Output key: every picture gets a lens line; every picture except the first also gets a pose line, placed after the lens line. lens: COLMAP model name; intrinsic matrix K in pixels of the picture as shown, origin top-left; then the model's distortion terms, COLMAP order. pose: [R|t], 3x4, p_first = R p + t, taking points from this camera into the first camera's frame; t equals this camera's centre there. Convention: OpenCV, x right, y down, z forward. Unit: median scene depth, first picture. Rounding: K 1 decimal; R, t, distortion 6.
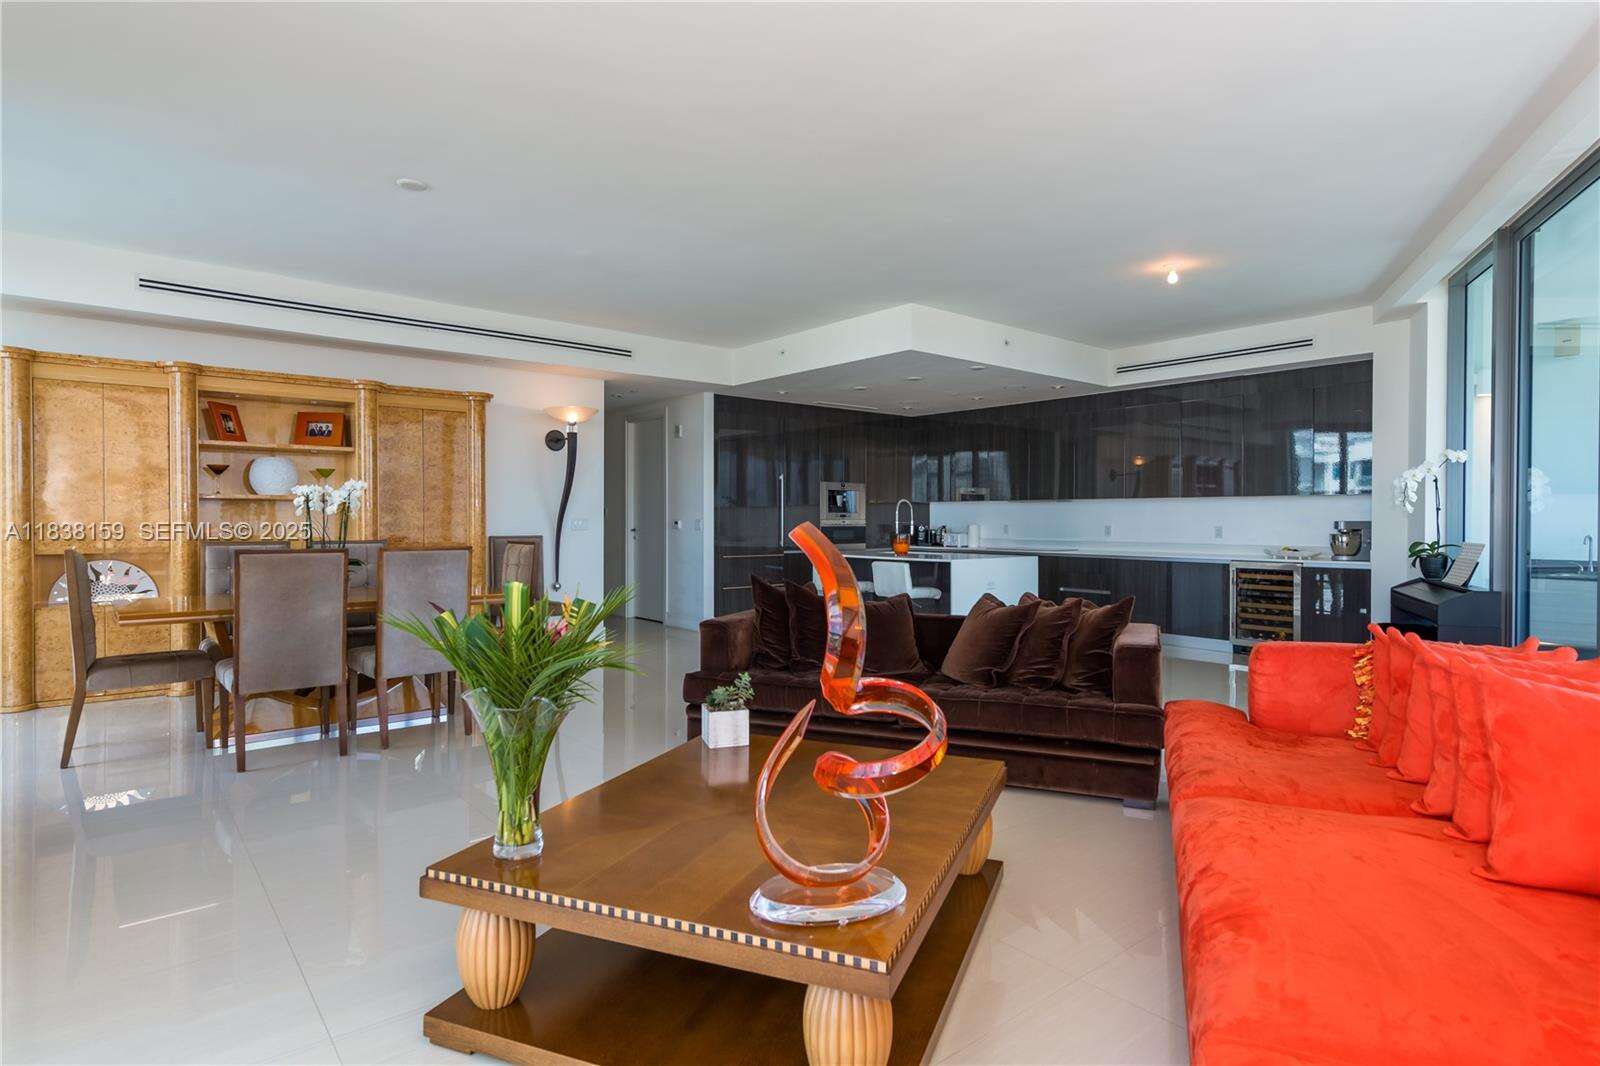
lens RADIAL K [[837.4, 0, 812.9], [0, 837.4, 532.7], [0, 0, 1]] dist [-0.003340, -0.000170]
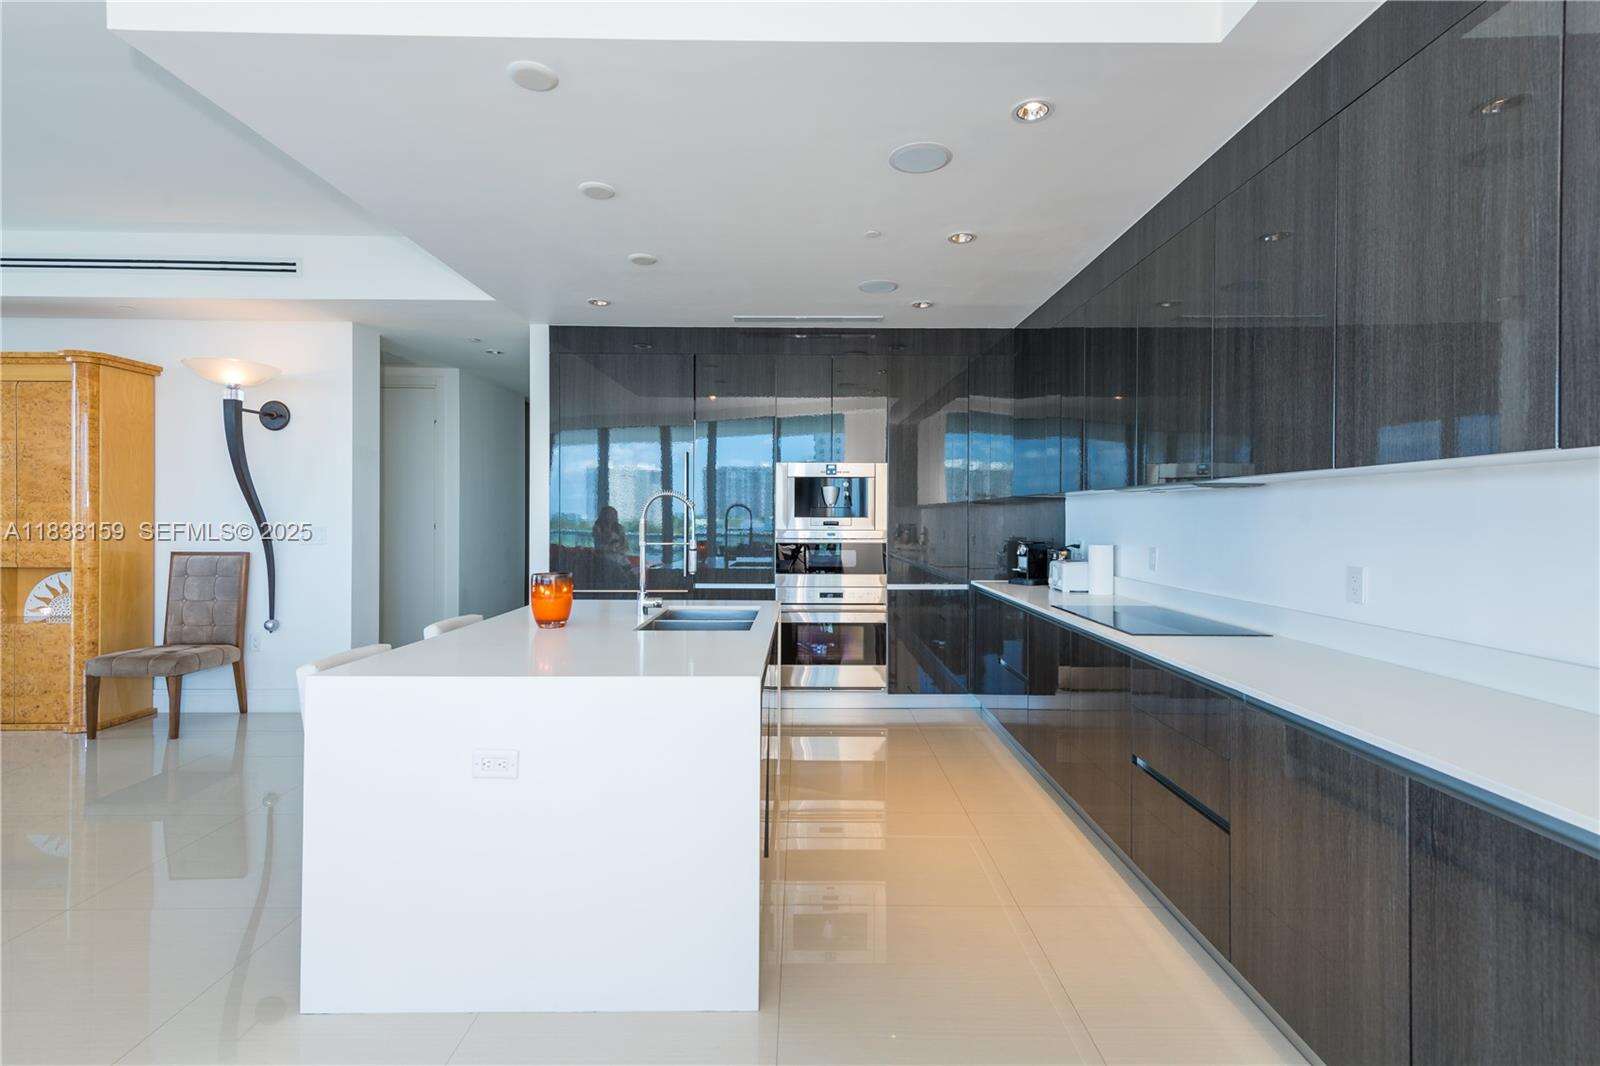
lens RADIAL K [[742.3, 0, 808.9], [0, 742.3, 522.0], [0, 0, 1]] dist [0.002345, -0.000353]
pose [[0.771381, 0.003463, -0.636364, 0.372196], [-0.010690, 0.999915, -0.007516, -0.019166], [0.636284, 0.012600, 0.771352, 0.683820]]
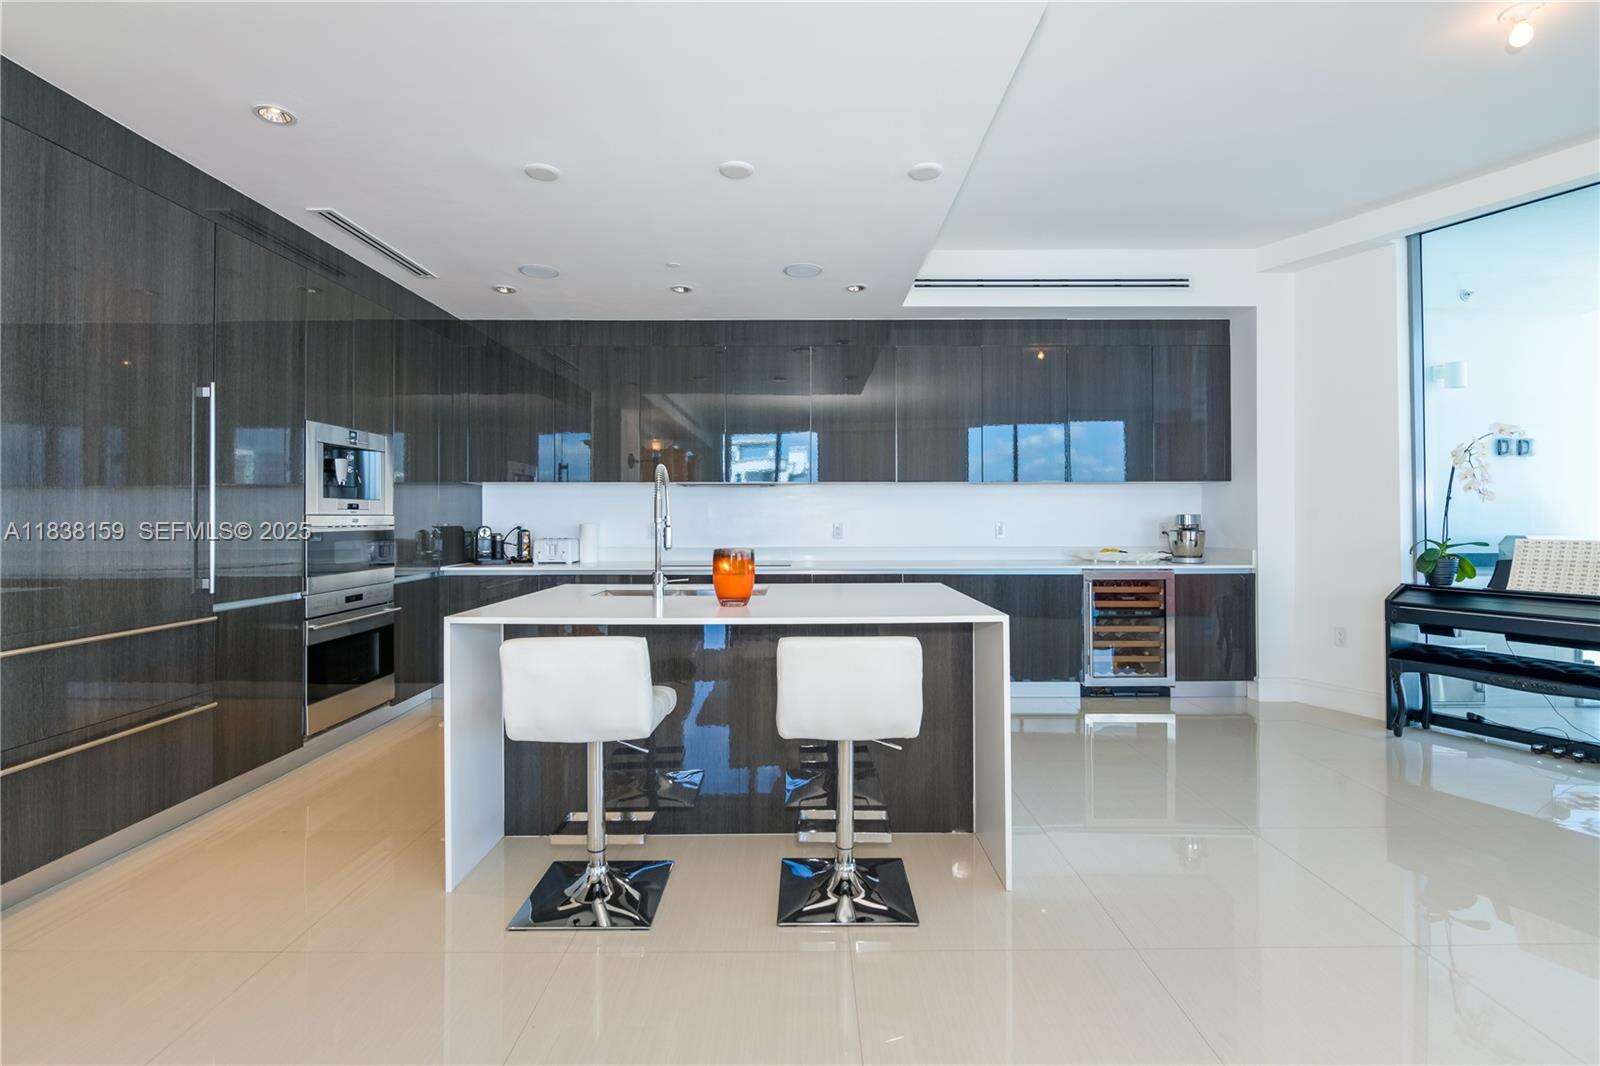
lens RADIAL K [[726.9, 0, 807.4], [0, 726.9, 520.6], [0, 0, 1]] dist [-0.012956, -0.000122]
pose [[0.643078, -0.008571, 0.765753, -0.109483], [0.016014, 0.999869, -0.002257, -0.009305], [-0.765634, 0.013714, 0.643131, 0.646238]]
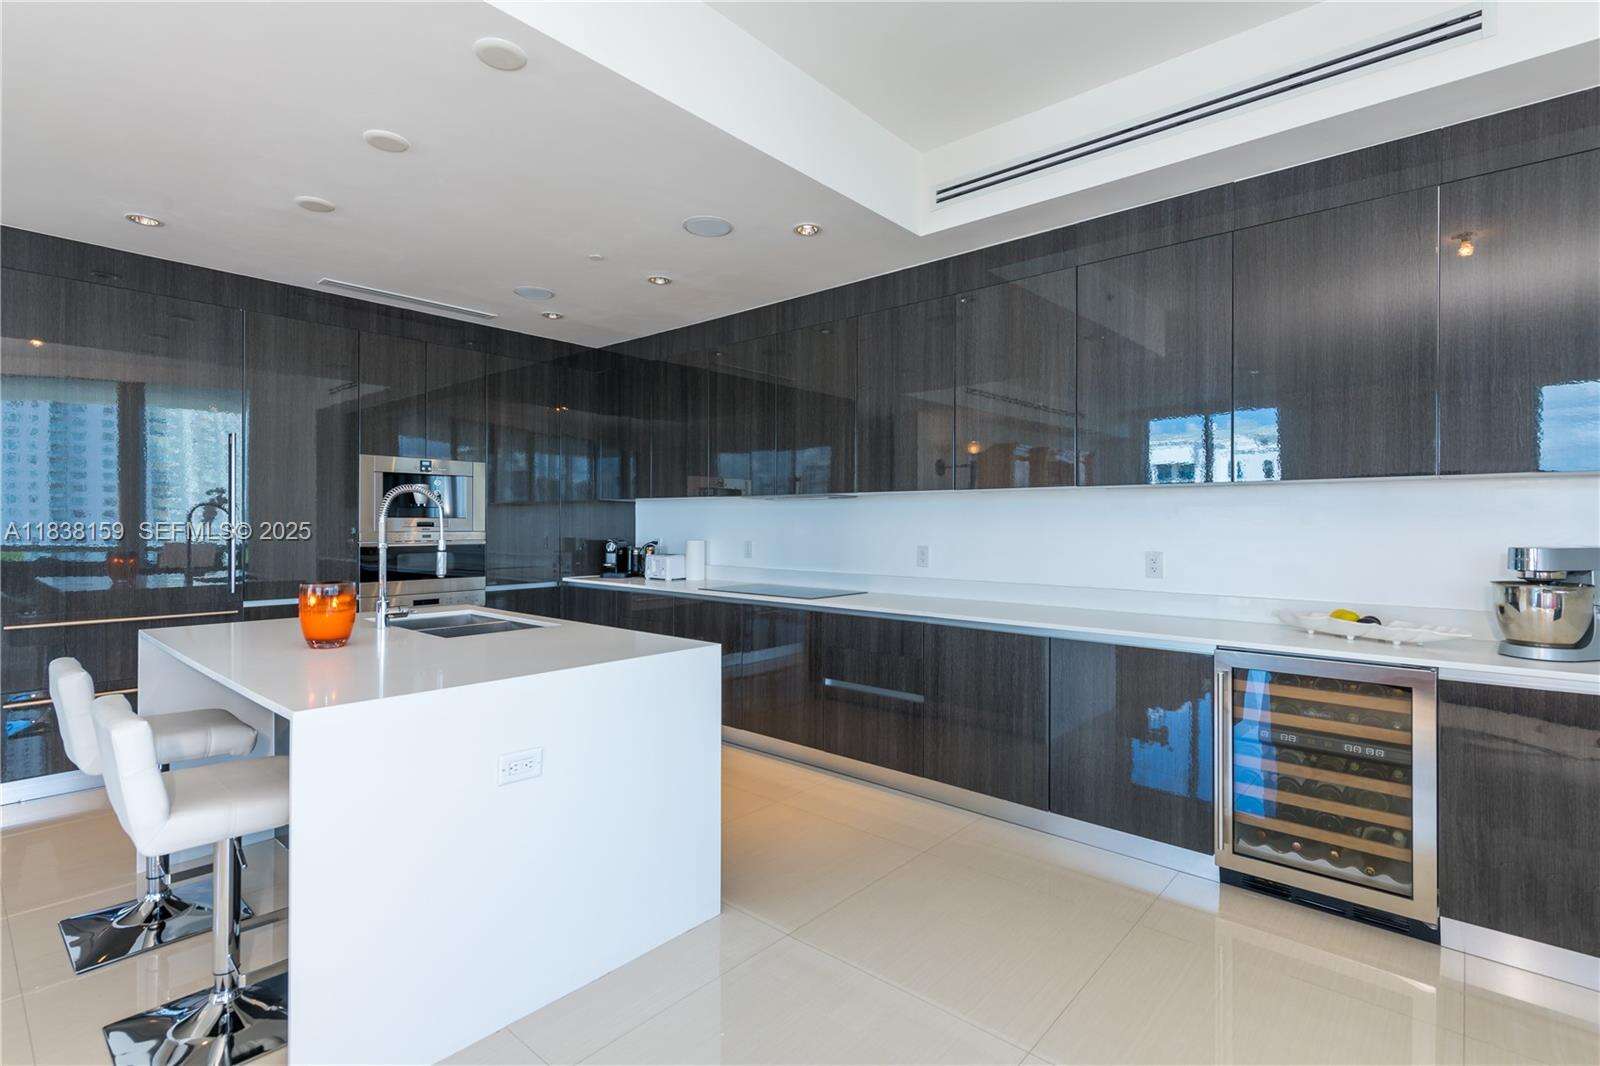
lens RADIAL K [[742.3, 0, 810.5], [0, 742.3, 527.0], [0, 0, 1]] dist [0.002345, -0.000353]
pose [[0.986970, -0.000848, 0.160904, 0.215619], [0.002133, 0.999967, -0.007816, -0.016161], [-0.160892, 0.008057, 0.986939, 0.574405]]
